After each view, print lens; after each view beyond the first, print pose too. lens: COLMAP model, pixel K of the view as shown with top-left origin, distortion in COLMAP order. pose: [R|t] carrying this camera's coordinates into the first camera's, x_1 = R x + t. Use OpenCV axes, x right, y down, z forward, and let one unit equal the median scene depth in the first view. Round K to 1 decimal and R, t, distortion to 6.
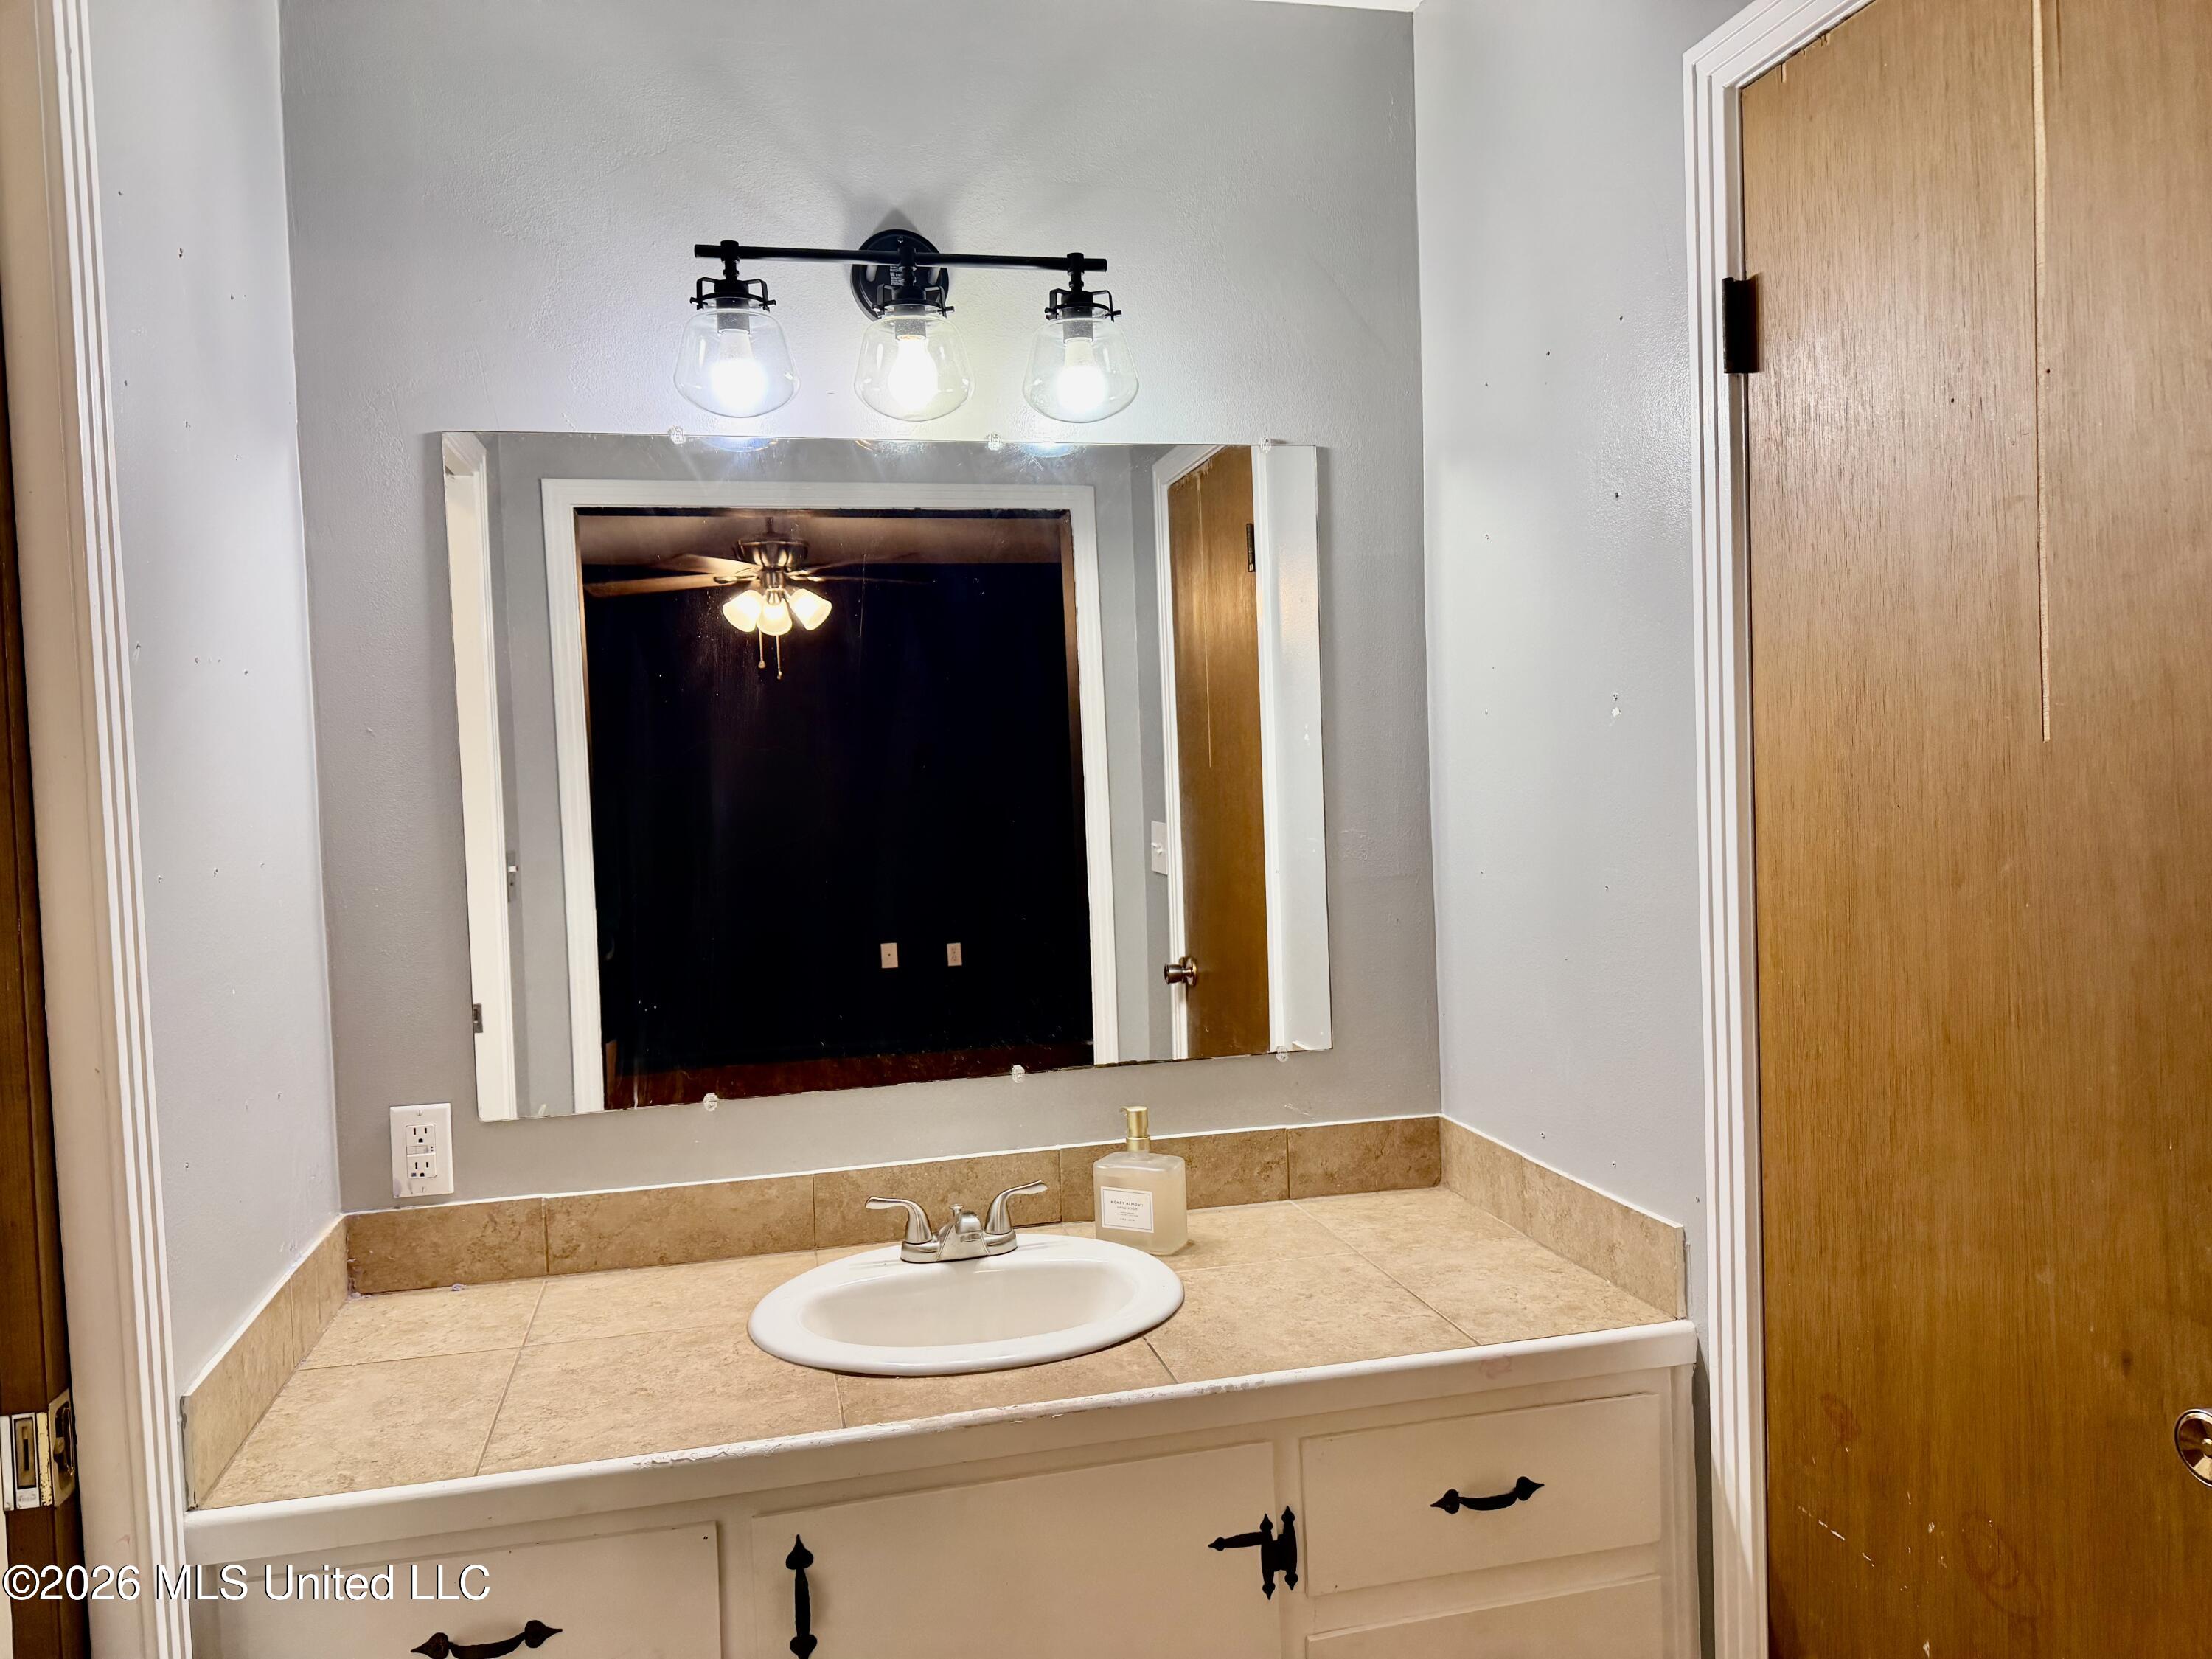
lens RADIAL K [[1549.9, 0, 1106.0], [0, 1549.9, 829.5], [0, 0, 1]] dist [0.005356, -0.016947]
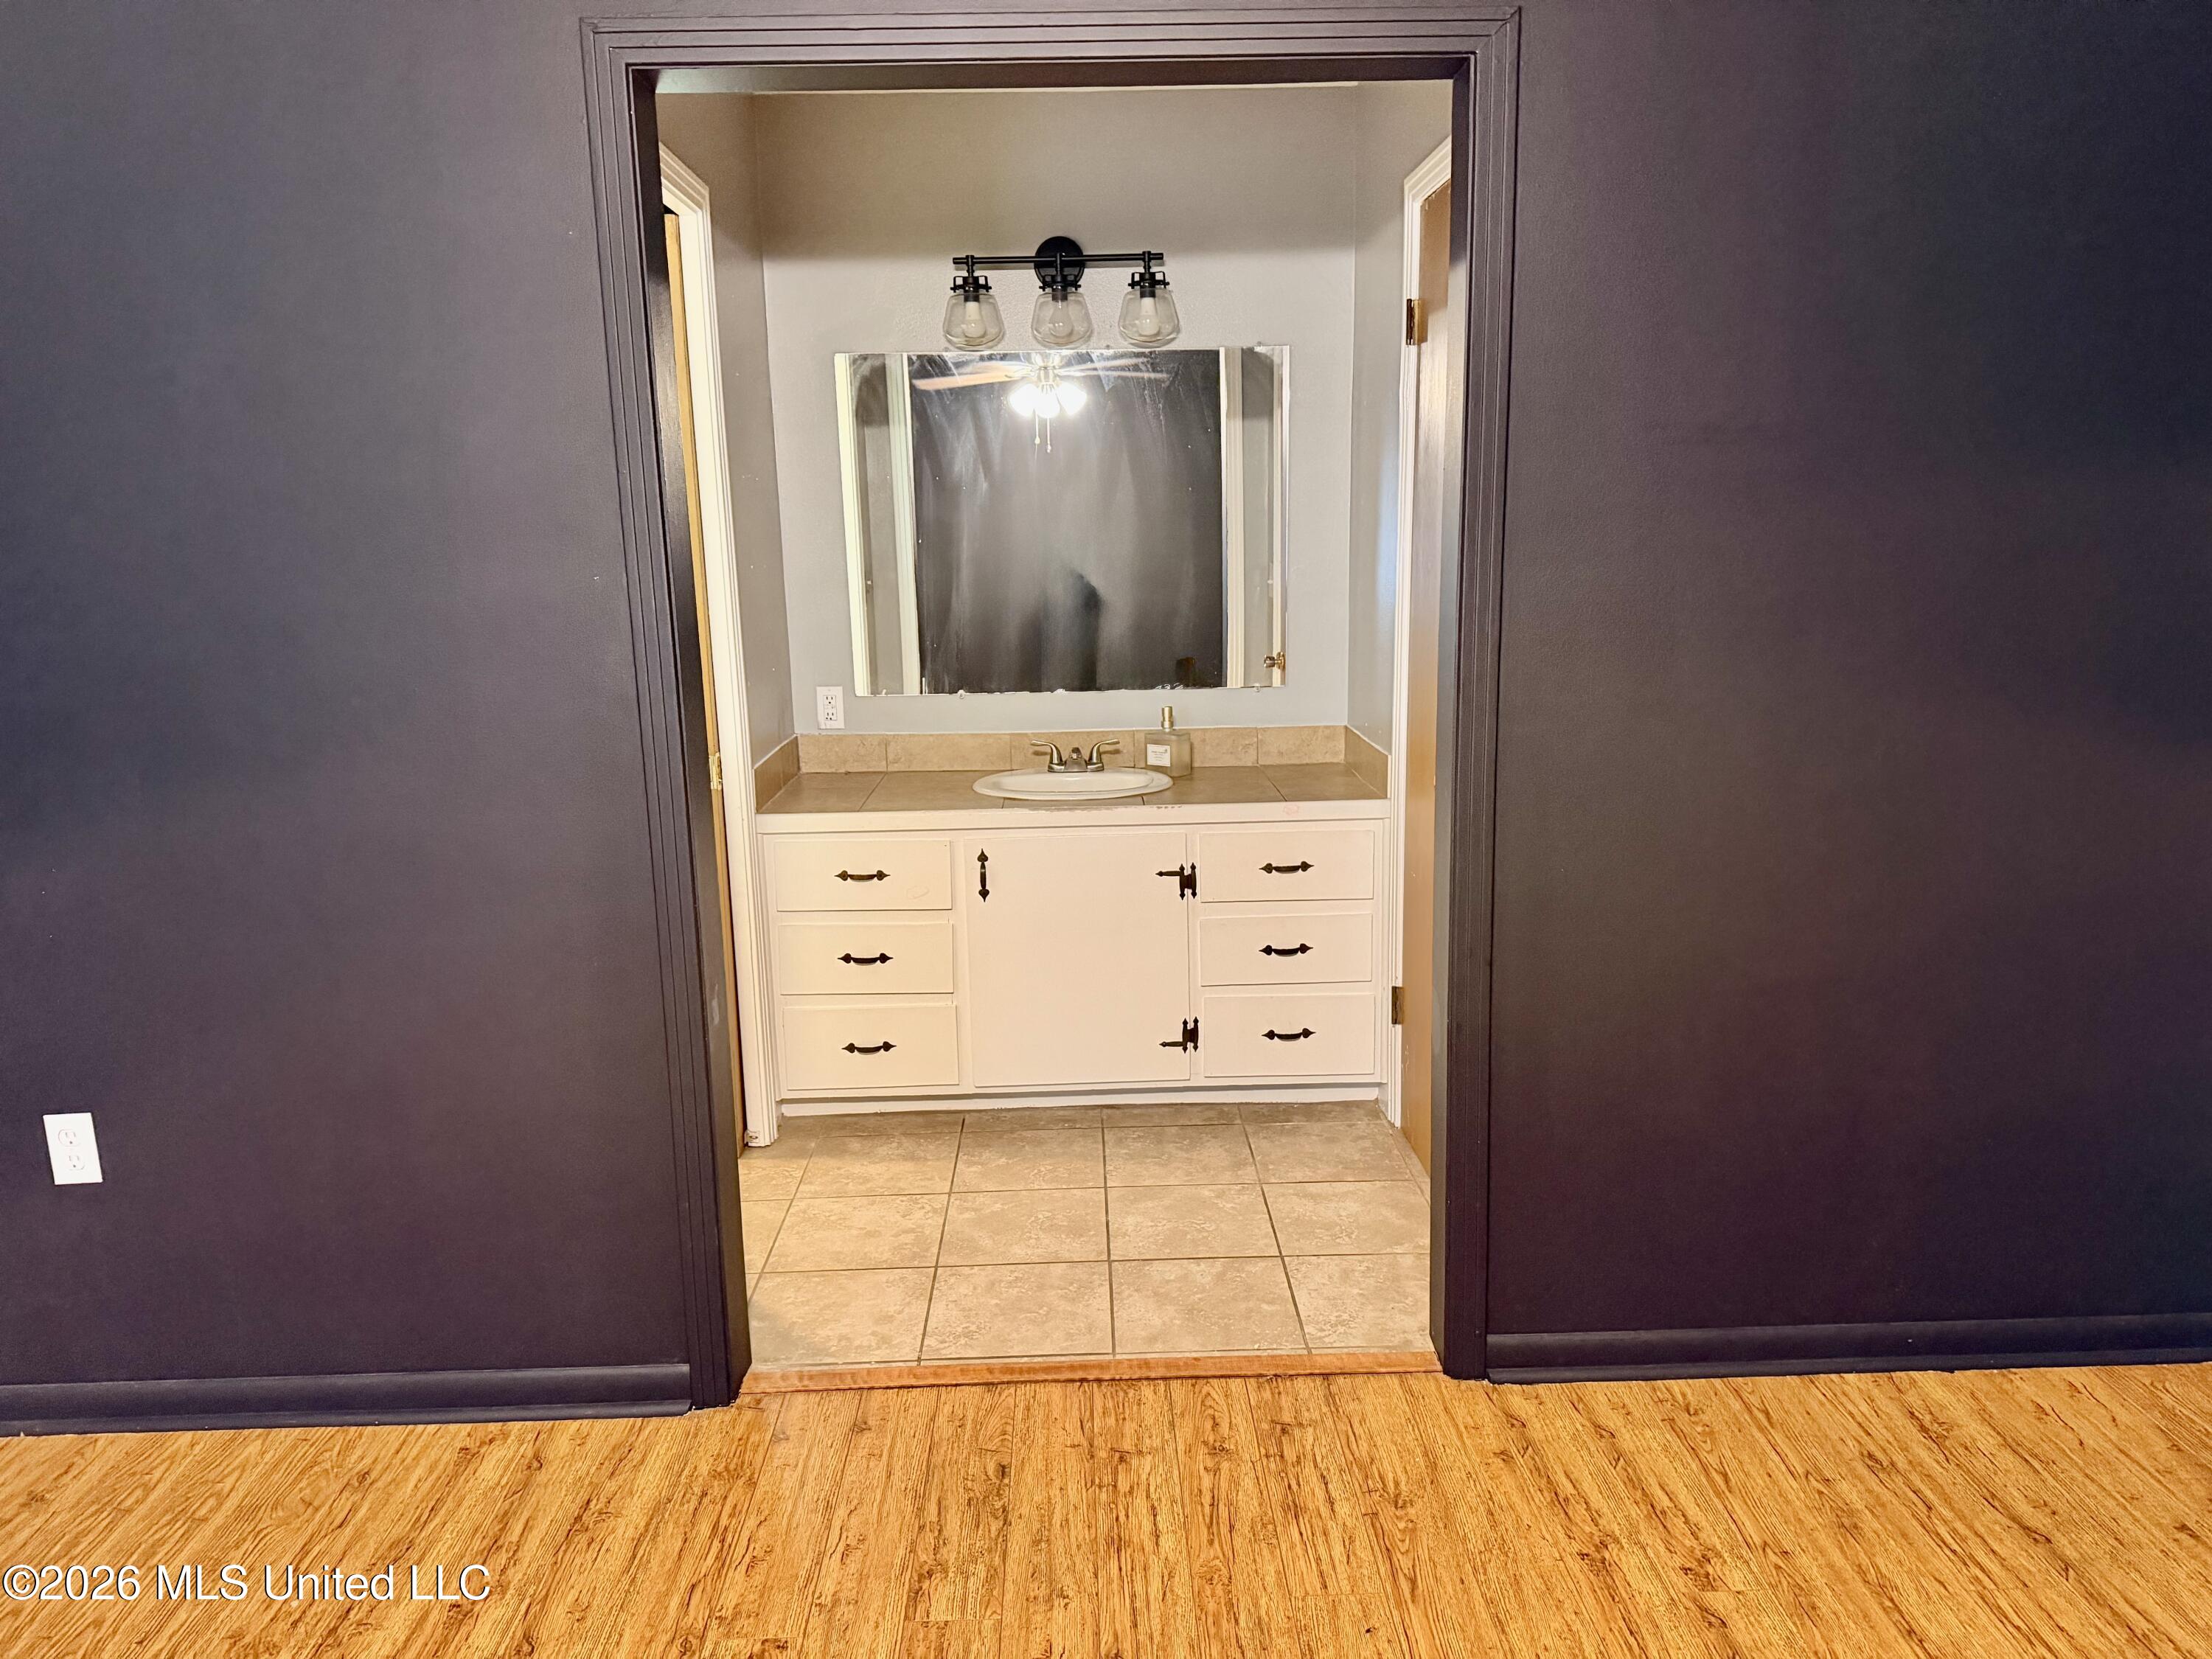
lens RADIAL K [[1535.7, 0, 1106.0], [0, 1535.7, 829.5], [0, 0, 1]] dist [0.052500, -0.076714]
pose [[0.977963, 0.052155, -0.202160, 0.366947], [-0.018220, 0.985921, 0.166218, 0.011431], [0.207983, -0.158872, 0.965144, -0.990574]]
